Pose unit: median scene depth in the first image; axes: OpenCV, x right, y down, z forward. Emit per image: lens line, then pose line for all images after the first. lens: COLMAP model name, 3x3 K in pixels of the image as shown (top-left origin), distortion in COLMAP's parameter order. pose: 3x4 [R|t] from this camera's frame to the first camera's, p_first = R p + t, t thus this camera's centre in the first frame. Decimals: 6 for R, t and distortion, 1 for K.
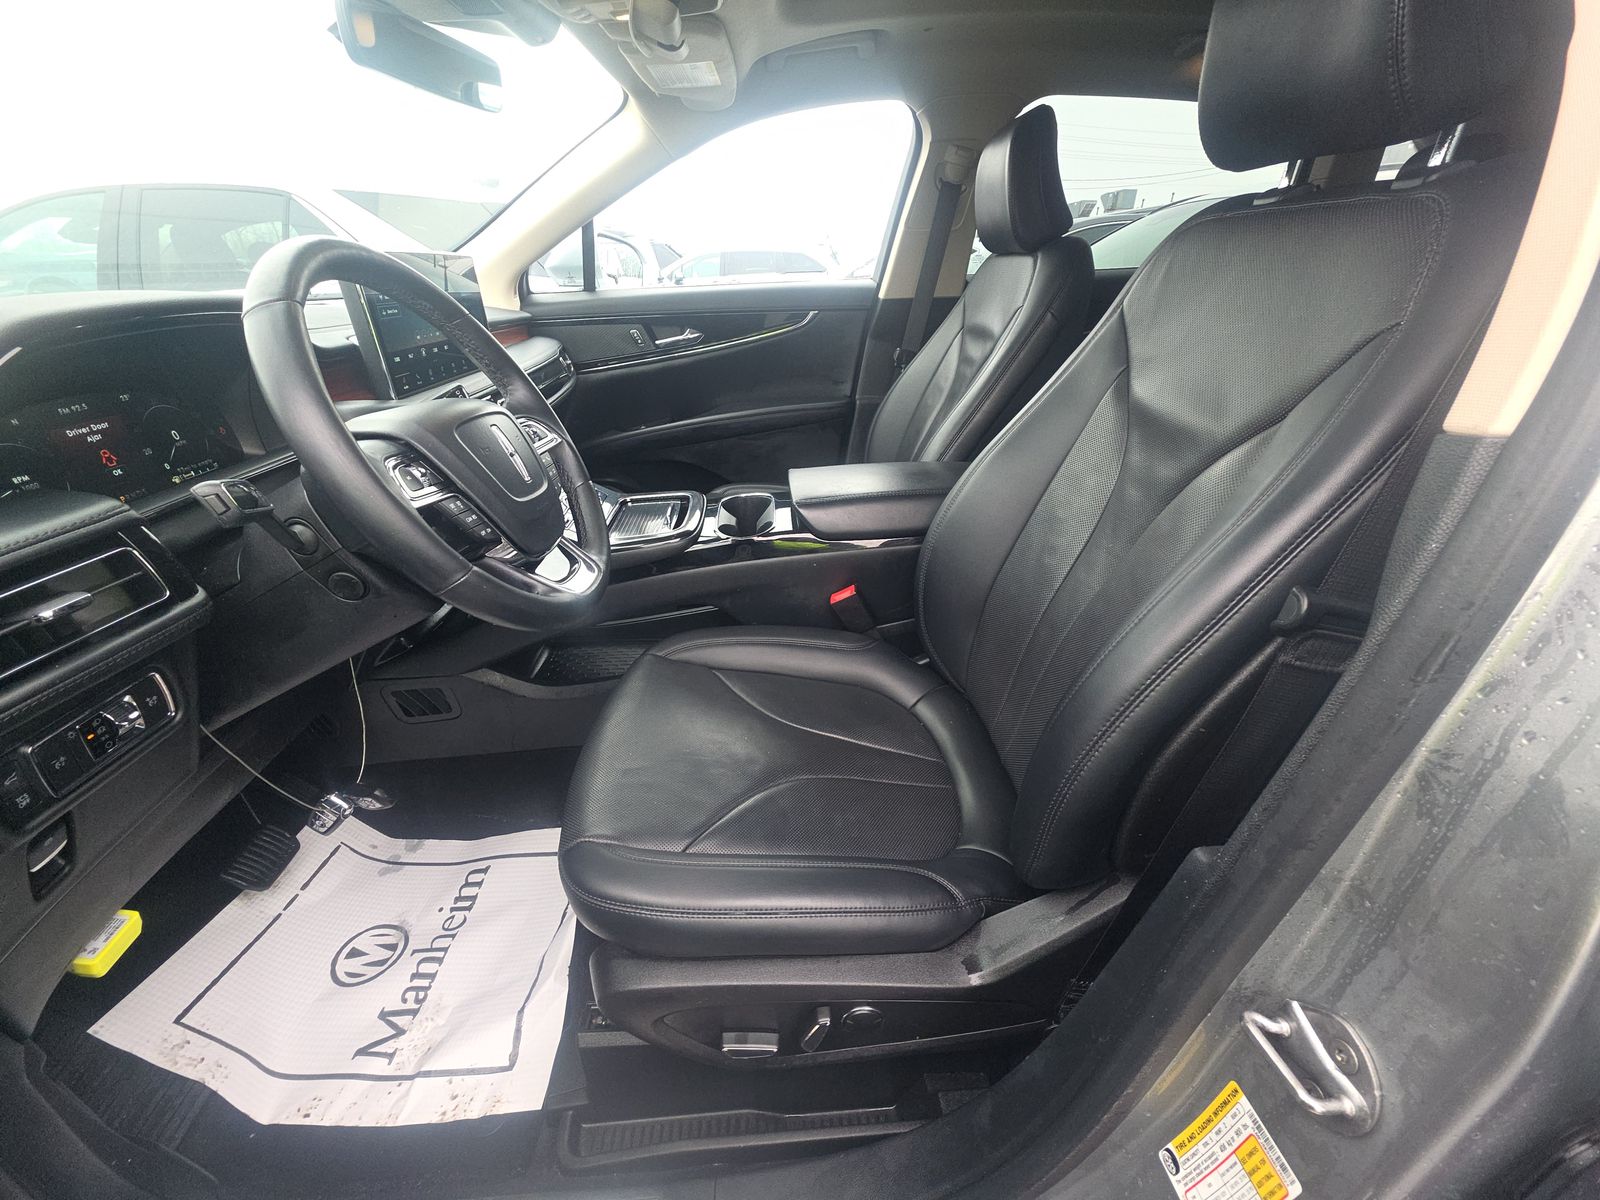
lens RADIAL K [[637.5, 0, 800.0], [0, 637.5, 600.0], [0, 0, 1]] dist [0.023099, -0.011051]
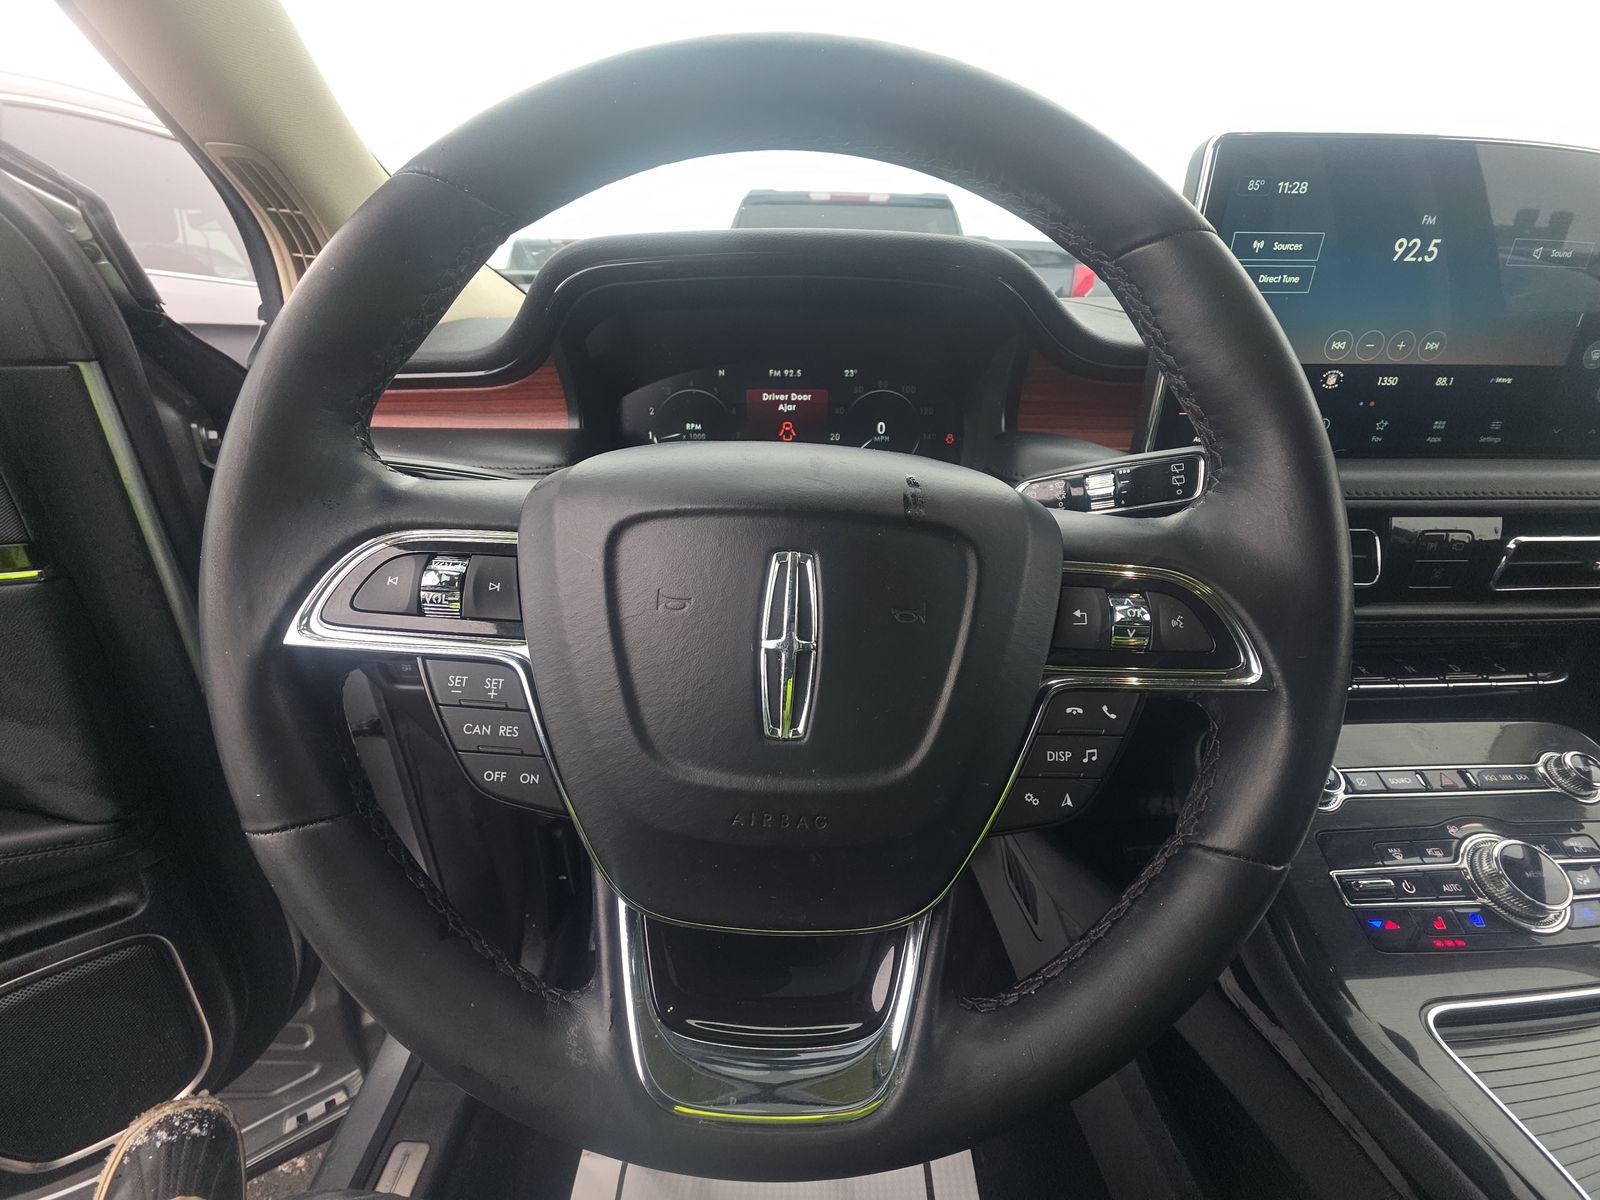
lens RADIAL K [[637.5, 0, 800.0], [0, 637.5, 600.0], [0, 0, 1]] dist [0.023099, -0.011051]
pose [[-0.009967, 0.418052, -0.908368, -0.170256], [-0.468622, 0.800527, 0.373563, -0.373942], [0.883343, 0.429405, 0.187929, 0.953715]]
